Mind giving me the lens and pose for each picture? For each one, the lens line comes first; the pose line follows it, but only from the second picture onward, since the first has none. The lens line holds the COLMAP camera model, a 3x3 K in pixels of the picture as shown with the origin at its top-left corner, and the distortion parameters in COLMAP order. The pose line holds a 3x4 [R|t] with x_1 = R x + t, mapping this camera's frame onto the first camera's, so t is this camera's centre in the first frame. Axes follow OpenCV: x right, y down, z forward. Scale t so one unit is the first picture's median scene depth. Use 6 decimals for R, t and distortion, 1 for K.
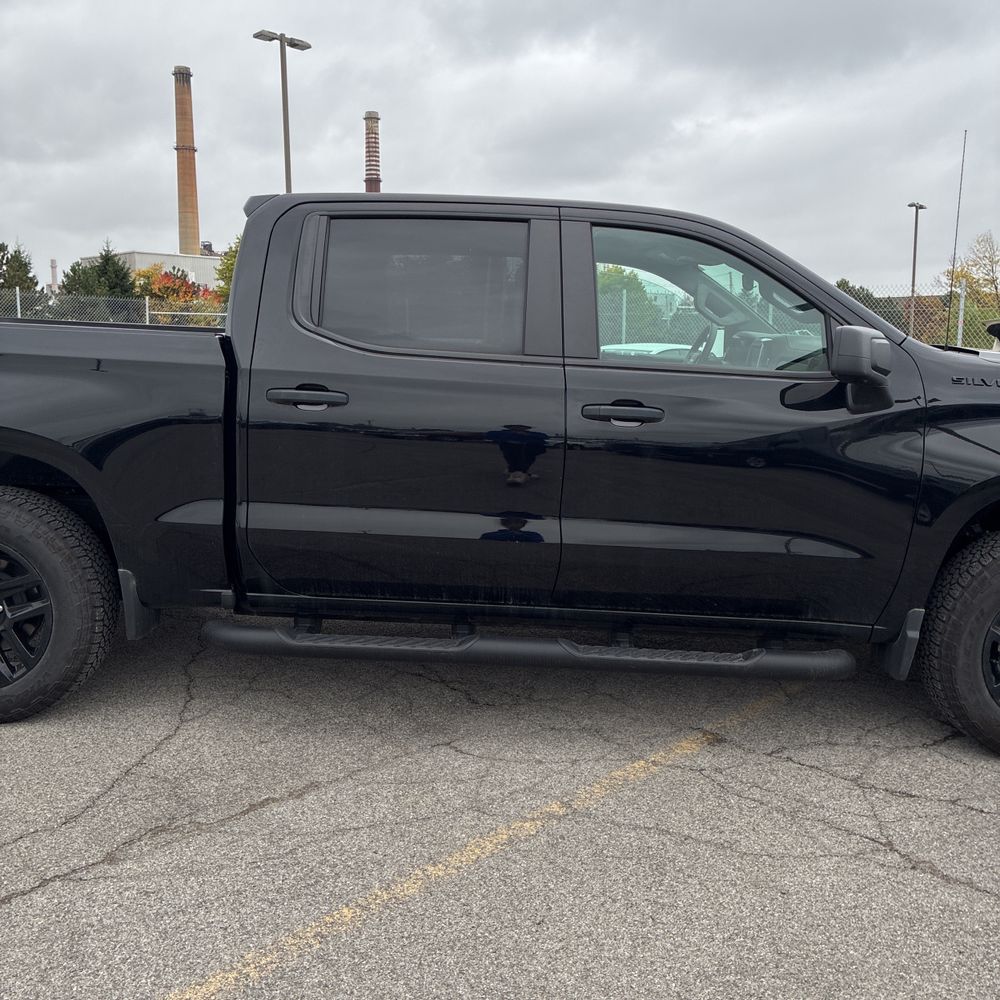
lens RADIAL K [[1016.5, 0, 498.4], [0, 1016.5, 489.6], [0, 0, 1]] dist [0.023346, 0.000000]
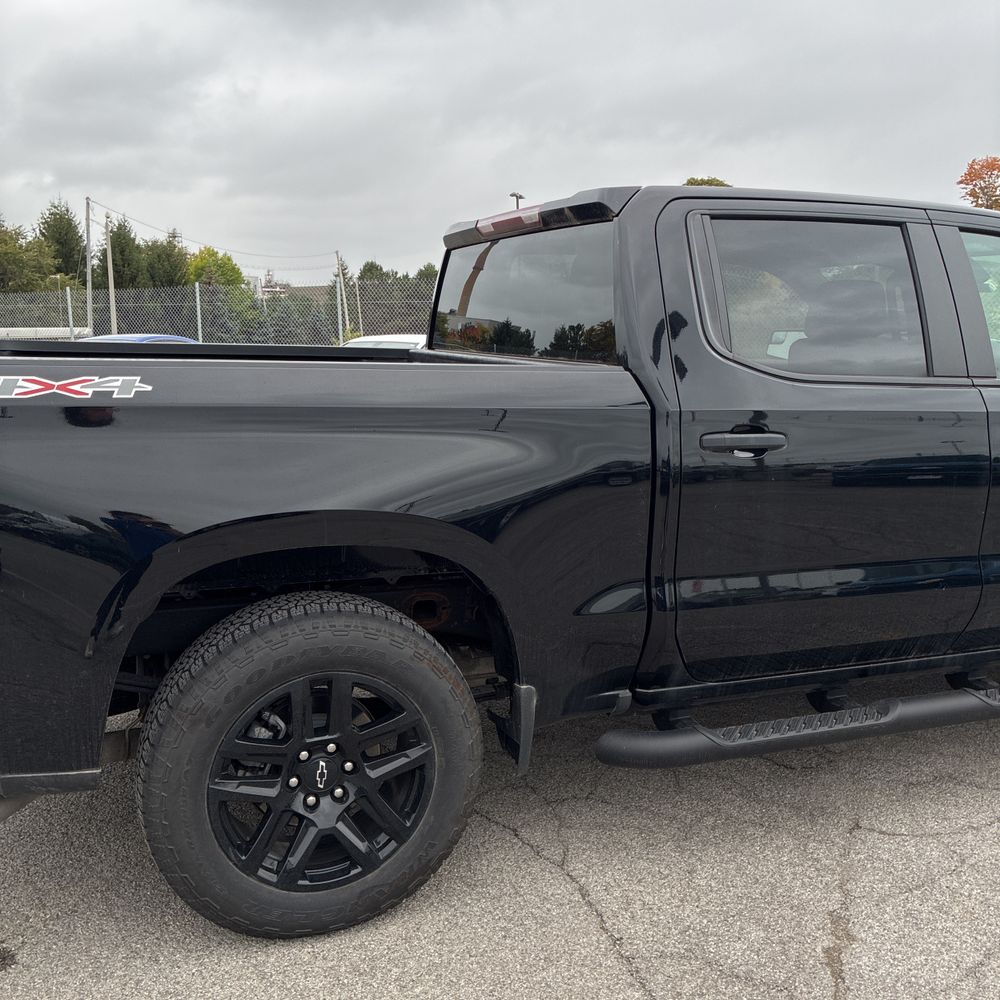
lens RADIAL K [[1016.5, 0, 488.9], [0, 1016.5, 485.3], [0, 0, 1]] dist [0.023346, 0.000000]
pose [[0.922452, -0.080604, 0.377606, -0.652058], [0.075892, 0.996740, 0.027369, -0.089136], [-0.378581, 0.003411, 0.925562, 0.313741]]
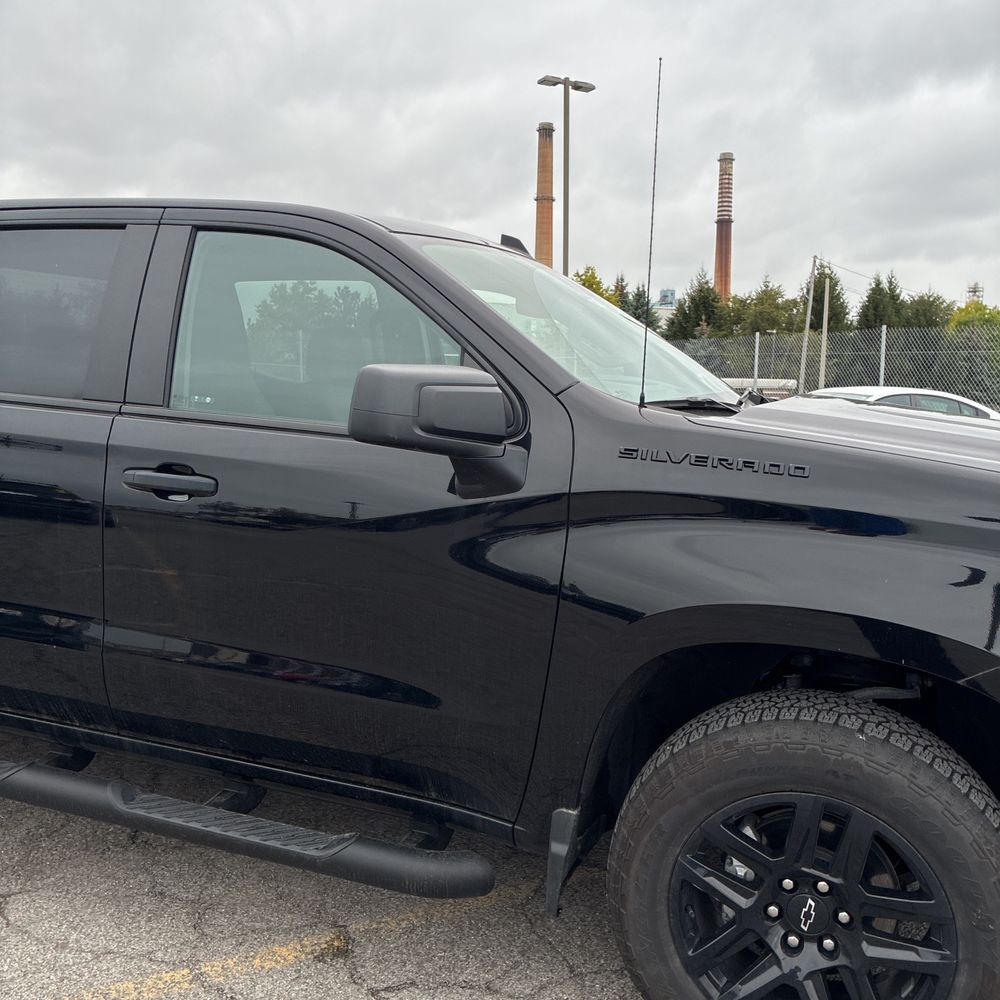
lens RADIAL K [[1016.5, 0, 503.9], [0, 1016.5, 491.9], [0, 0, 1]] dist [0.023346, 0.000000]
pose [[0.945907, 0.043600, -0.321494, 0.552534], [-0.055488, 0.998069, -0.027905, -0.058366], [0.319657, 0.044235, 0.946500, 0.369027]]
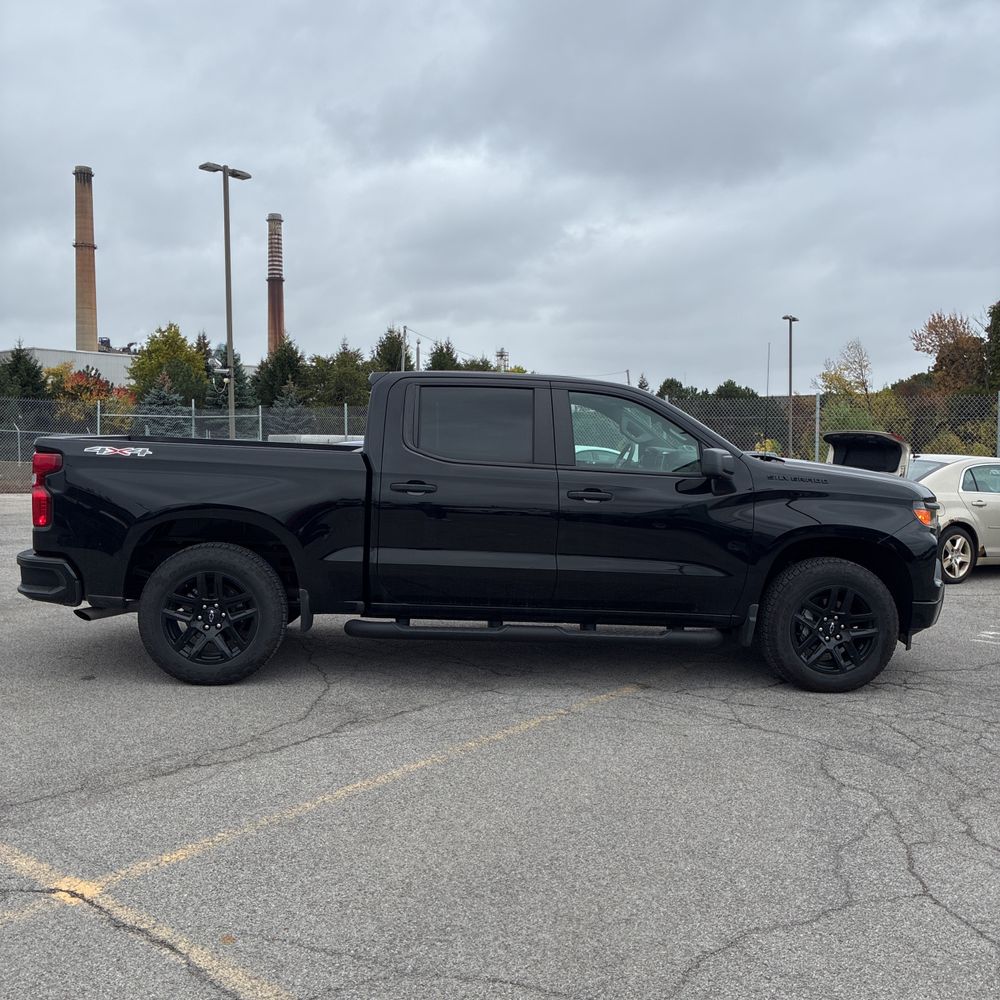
lens RADIAL K [[1016.5, 0, 499.5], [0, 1016.5, 492.9], [0, 0, 1]] dist [0.023346, 0.000000]
pose [[0.995206, -0.005289, 0.097660, -0.201206], [0.014001, 0.995956, -0.088741, 0.072439], [-0.096796, 0.089683, 0.991256, -0.721164]]
